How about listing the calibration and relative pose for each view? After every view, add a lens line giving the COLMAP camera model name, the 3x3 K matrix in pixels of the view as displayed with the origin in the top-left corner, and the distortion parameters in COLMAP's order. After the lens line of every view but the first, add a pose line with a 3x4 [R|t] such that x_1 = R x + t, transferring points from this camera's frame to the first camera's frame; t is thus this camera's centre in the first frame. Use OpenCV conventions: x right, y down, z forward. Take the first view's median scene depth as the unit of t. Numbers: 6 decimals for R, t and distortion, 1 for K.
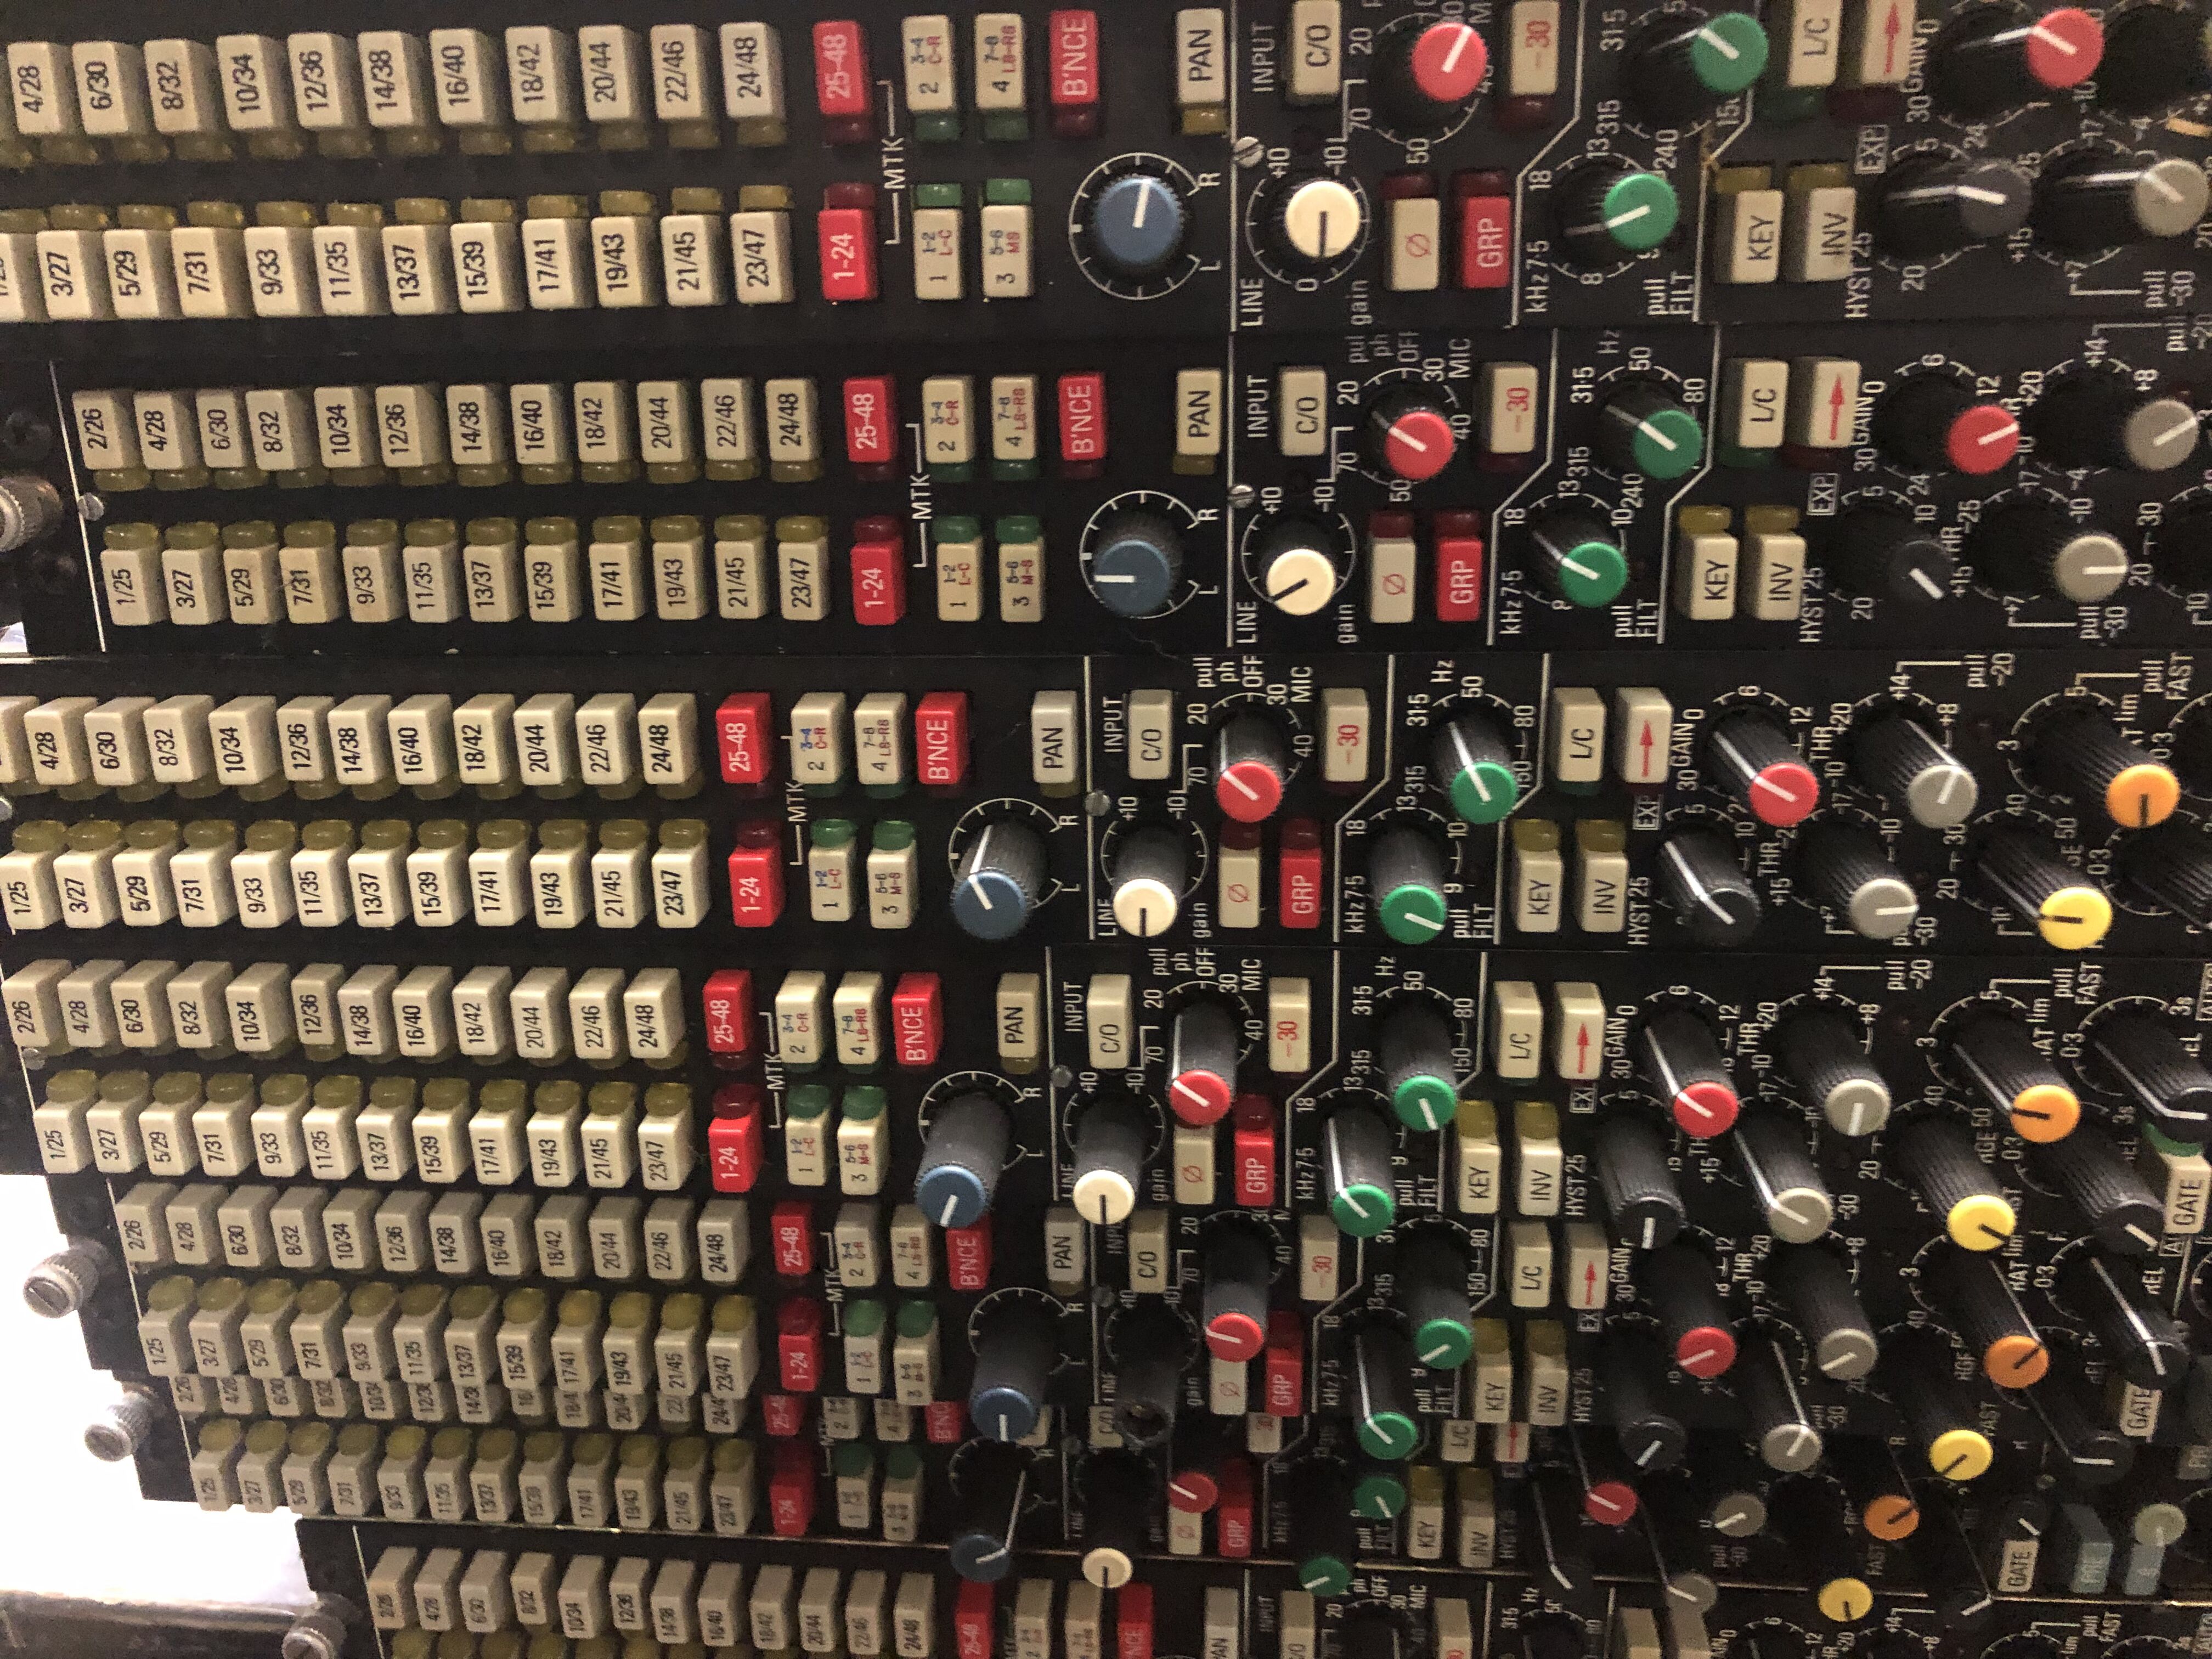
lens RADIAL K [[1837.0, 0, 1113.8], [0, 1837.0, 807.2], [0, 0, 1]] dist [0.020958, -0.043231]
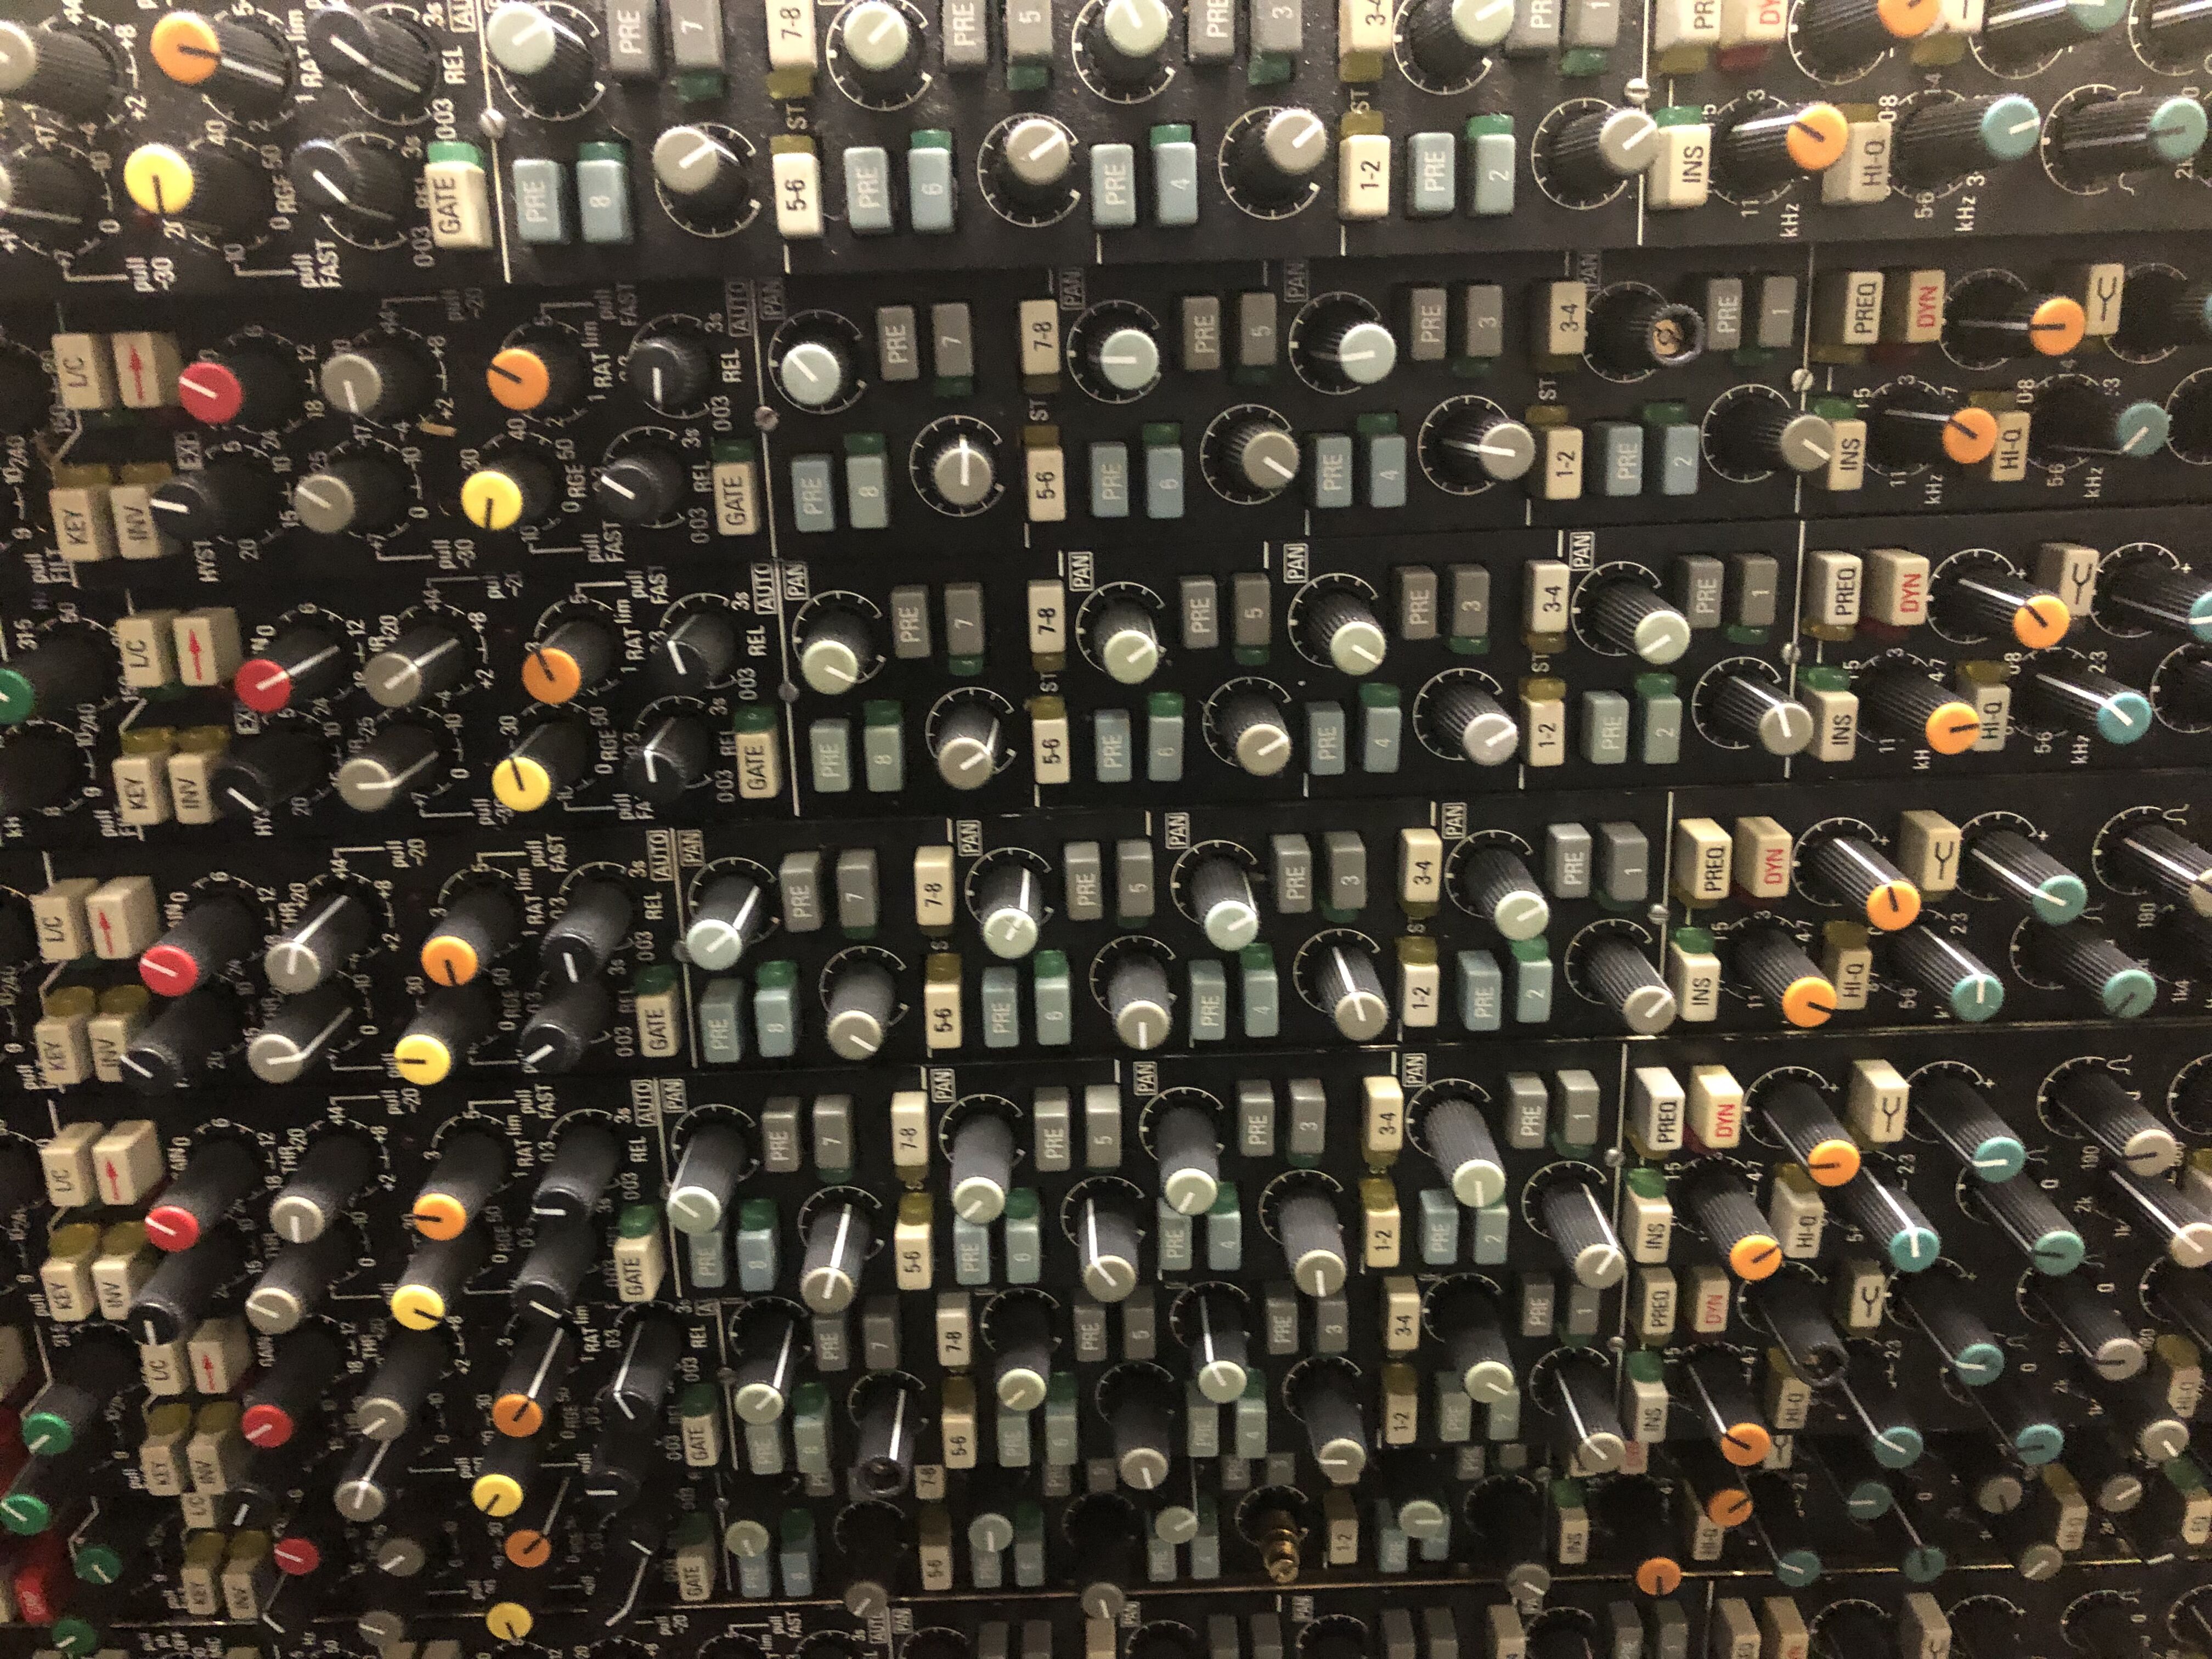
lens RADIAL K [[1837.0, 0, 1175.0], [0, 1837.0, 799.8], [0, 0, 1]] dist [0.020958, -0.043231]
pose [[0.992885, -0.038559, 0.112659, 0.788492], [0.040530, 0.999062, -0.015252, -0.065898], [-0.111966, 0.019709, 0.993517, -0.253753]]
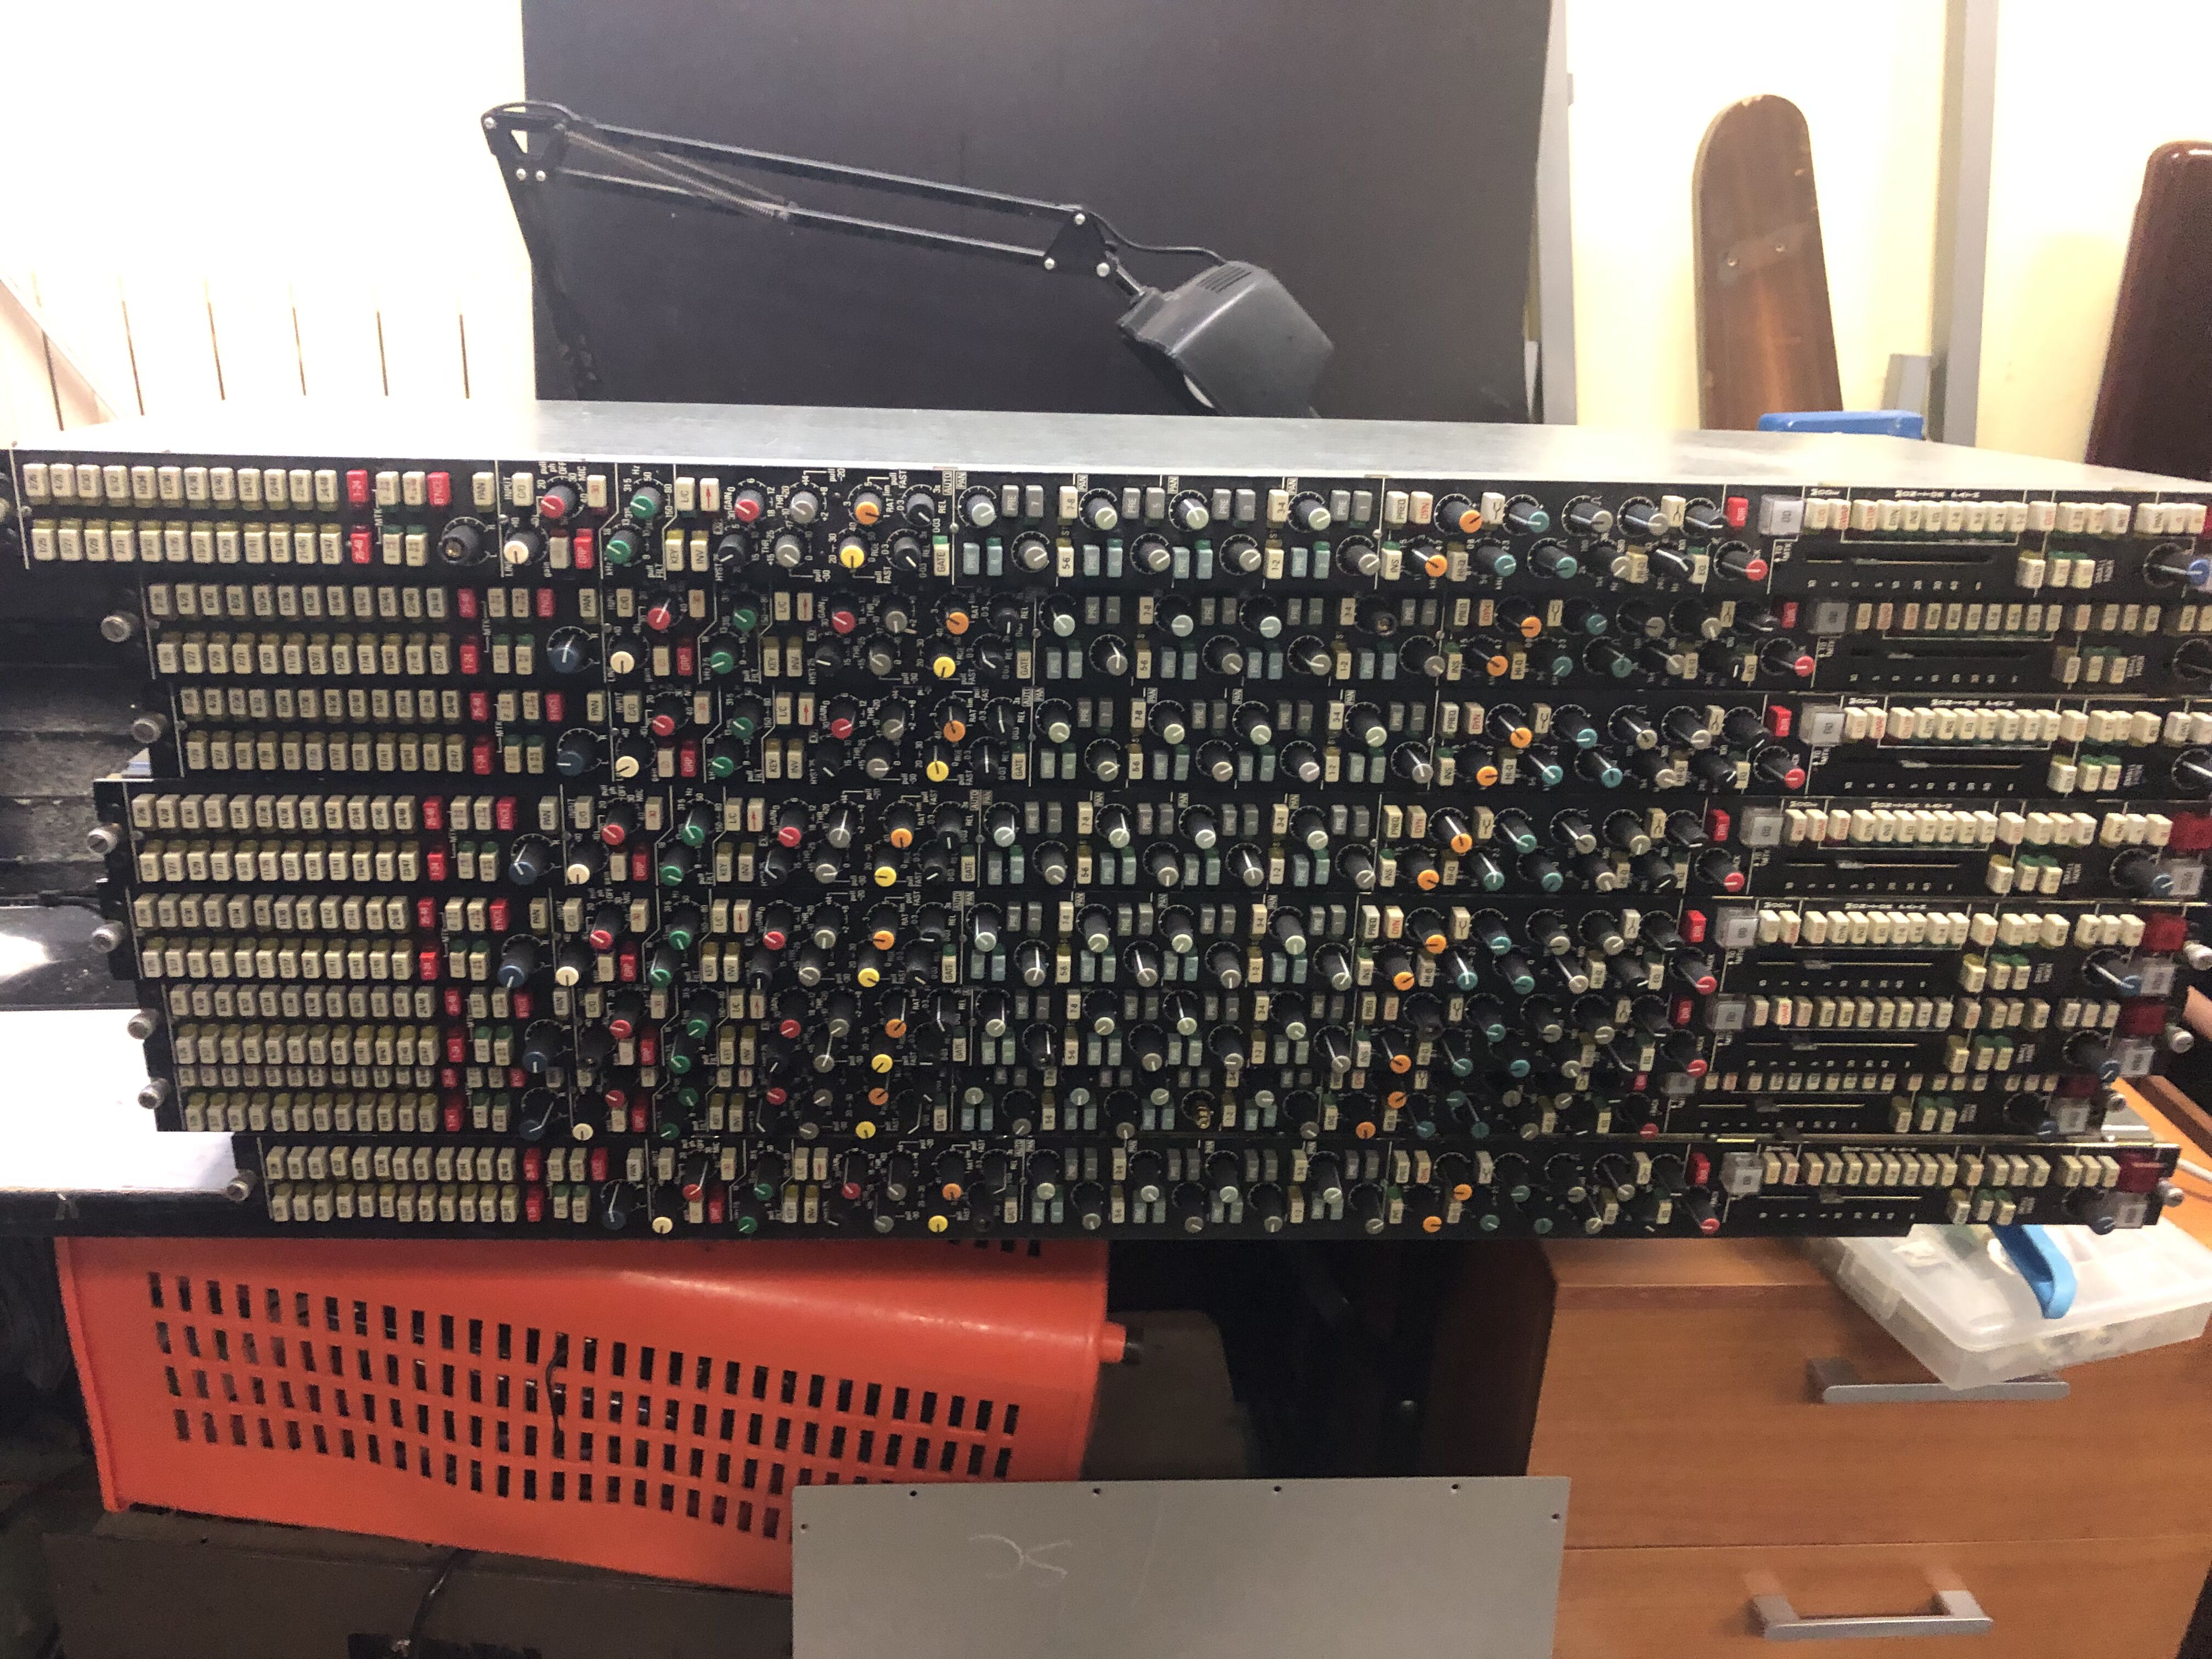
lens RADIAL K [[1837.0, 0, 1110.0], [0, 1837.0, 806.5], [0, 0, 1]] dist [0.020958, -0.043231]
pose [[0.987684, 0.005030, 0.156382, 0.368066], [-0.008848, 0.999679, 0.023725, -0.120187], [-0.156213, -0.024816, 0.987412, -1.880664]]
